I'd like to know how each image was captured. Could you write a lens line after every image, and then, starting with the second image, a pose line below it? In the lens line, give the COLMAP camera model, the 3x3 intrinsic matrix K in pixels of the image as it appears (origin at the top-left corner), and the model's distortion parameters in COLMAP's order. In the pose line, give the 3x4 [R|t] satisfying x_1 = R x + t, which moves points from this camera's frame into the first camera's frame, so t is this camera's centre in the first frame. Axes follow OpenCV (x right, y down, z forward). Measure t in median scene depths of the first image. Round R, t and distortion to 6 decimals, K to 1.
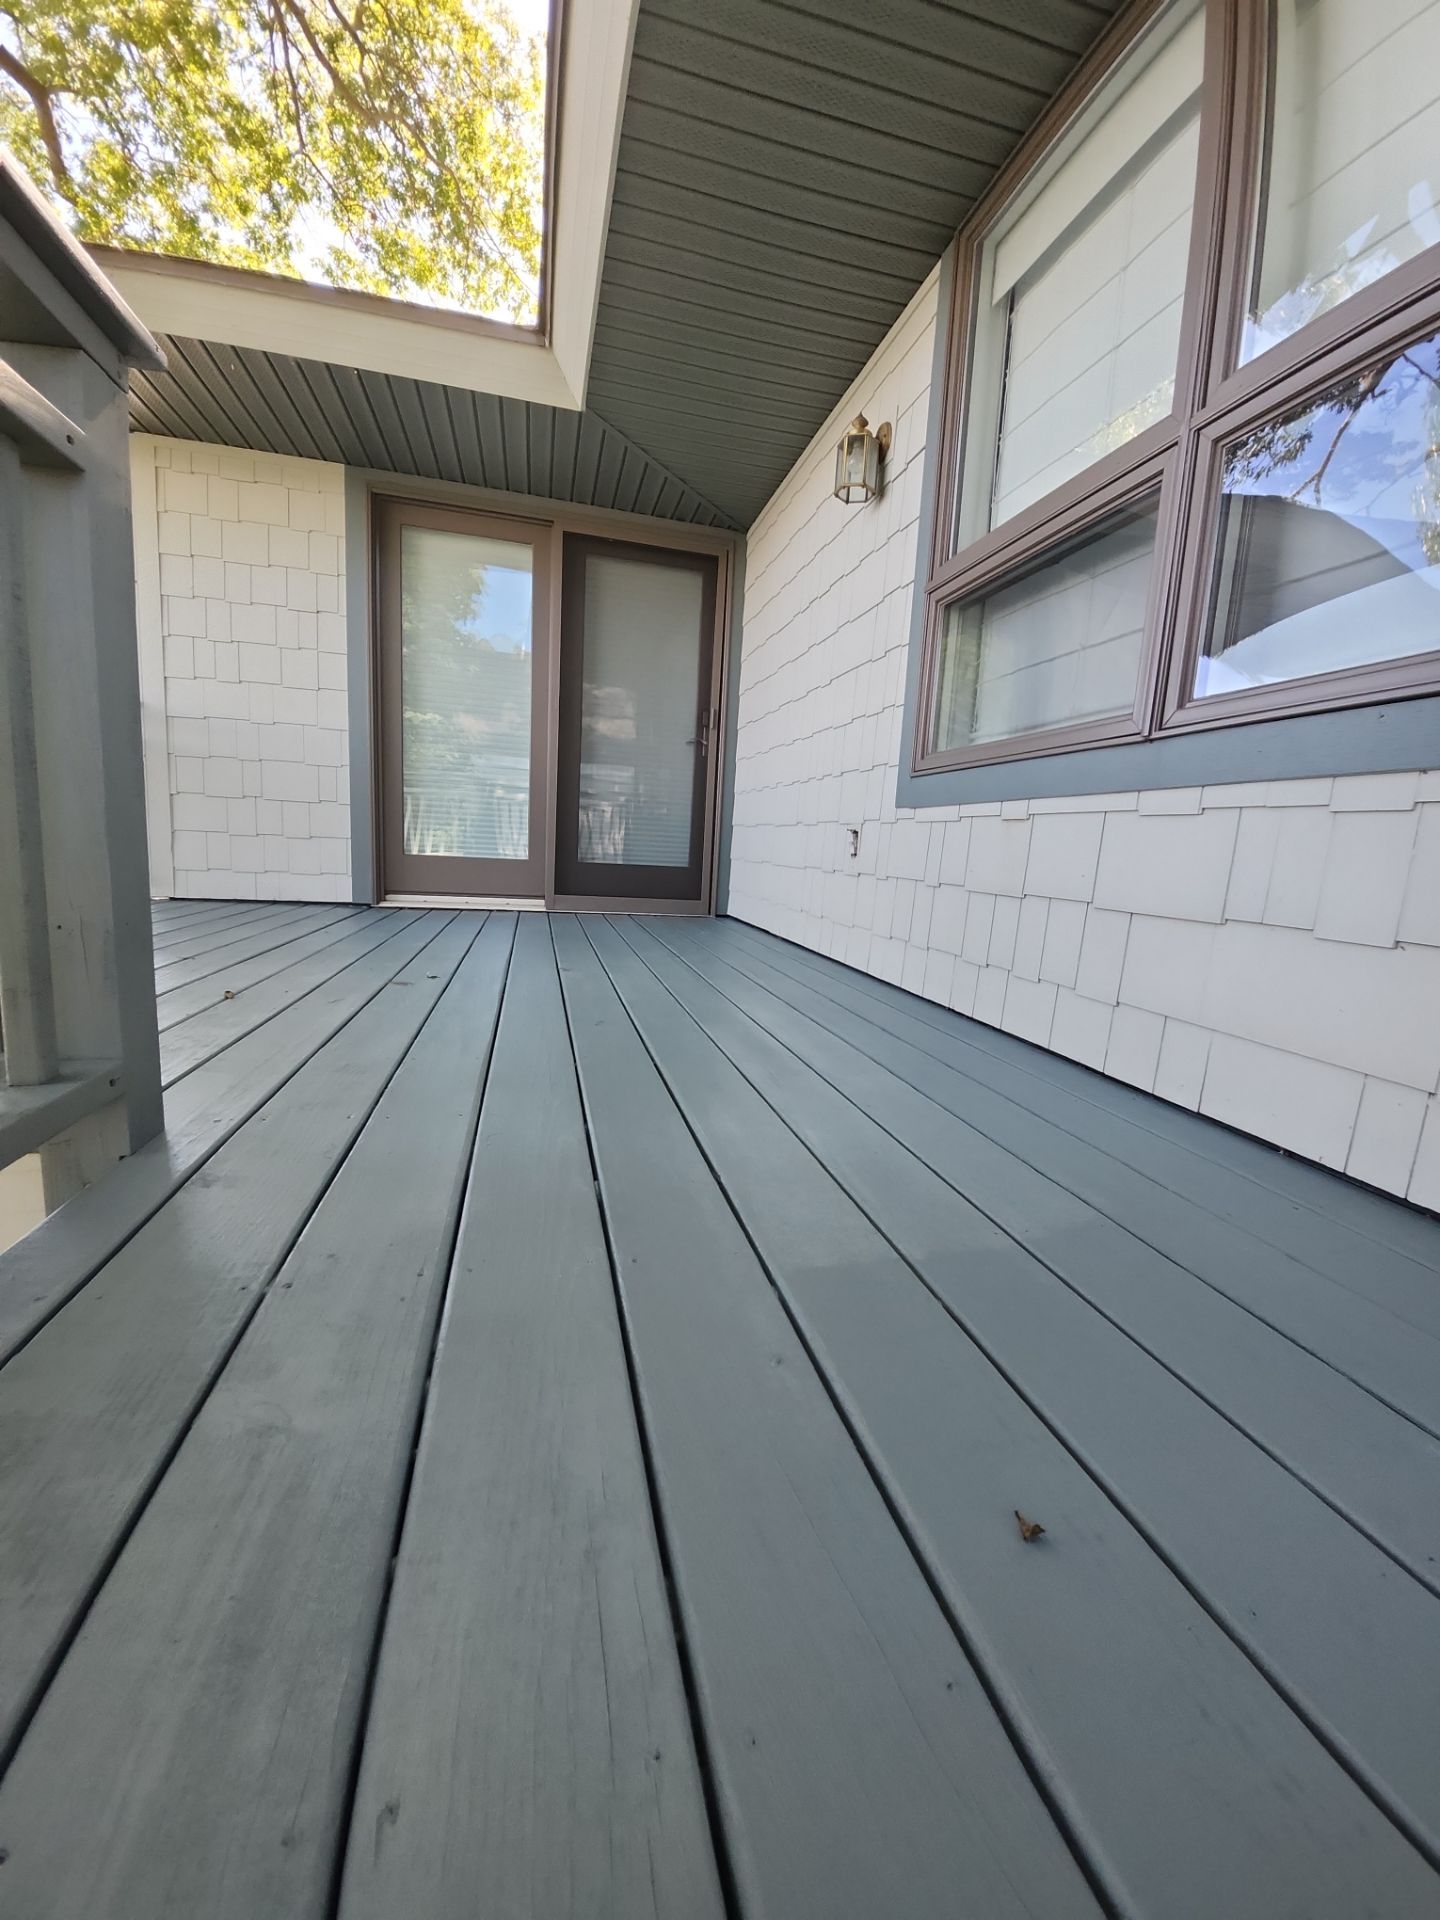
lens RADIAL K [[758.0, 0, 736.5], [0, 758.0, 962.6], [0, 0, 1]] dist [-0.001161, -0.010085]
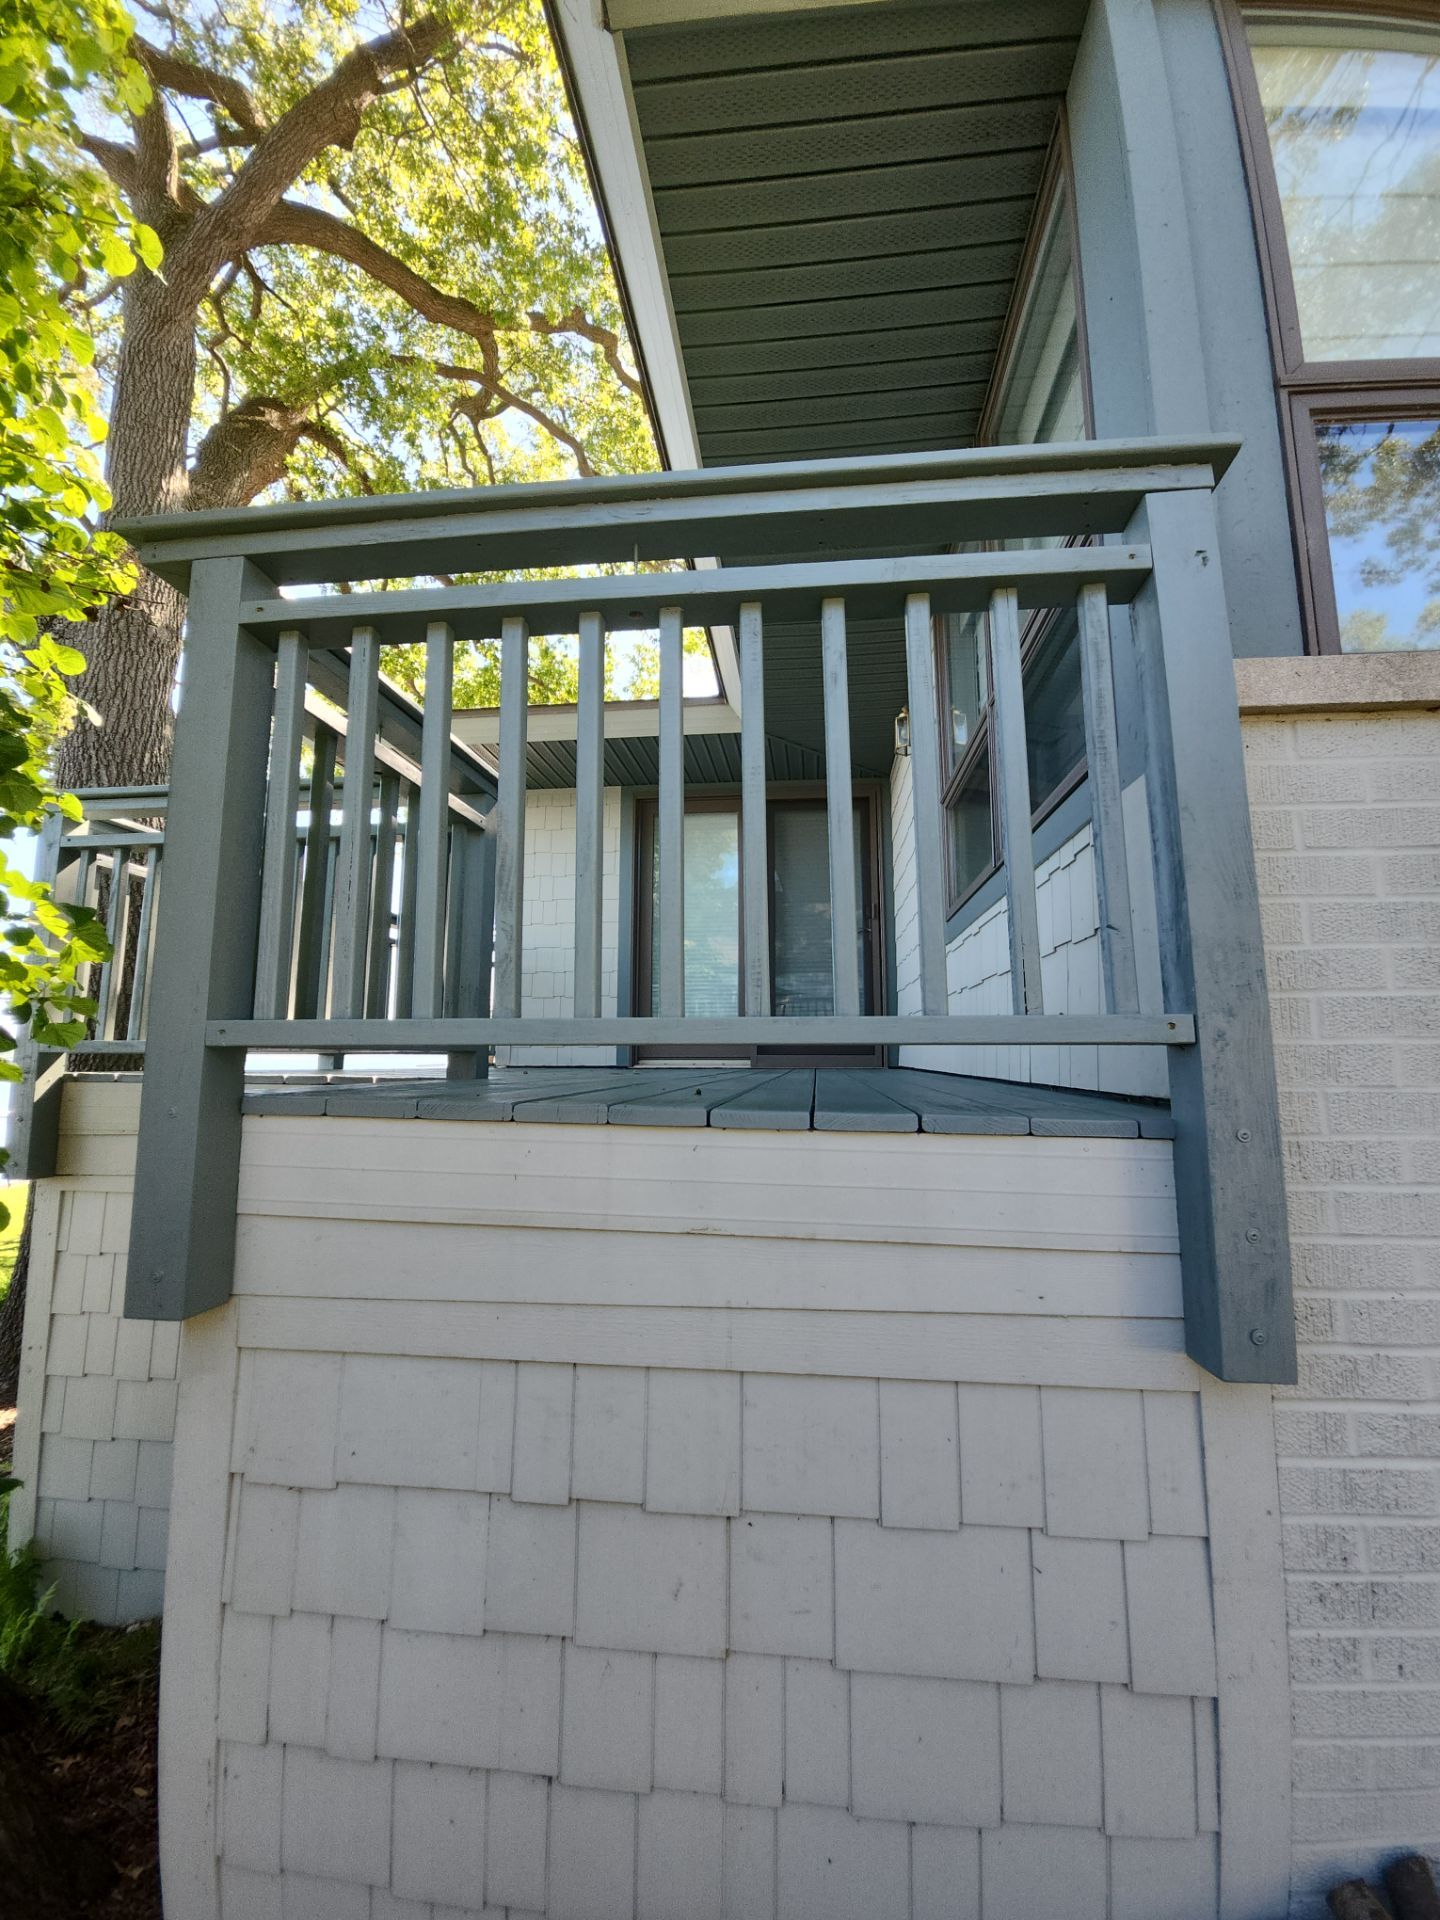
lens RADIAL K [[758.0, 0, 736.5], [0, 758.0, 962.6], [0, 0, 1]] dist [-0.001161, -0.010085]
pose [[0.935500, -0.093950, -0.340607, 0.207670], [-0.005028, 0.960363, -0.278706, 0.136503], [0.353291, 0.262441, 0.897948, -0.240662]]
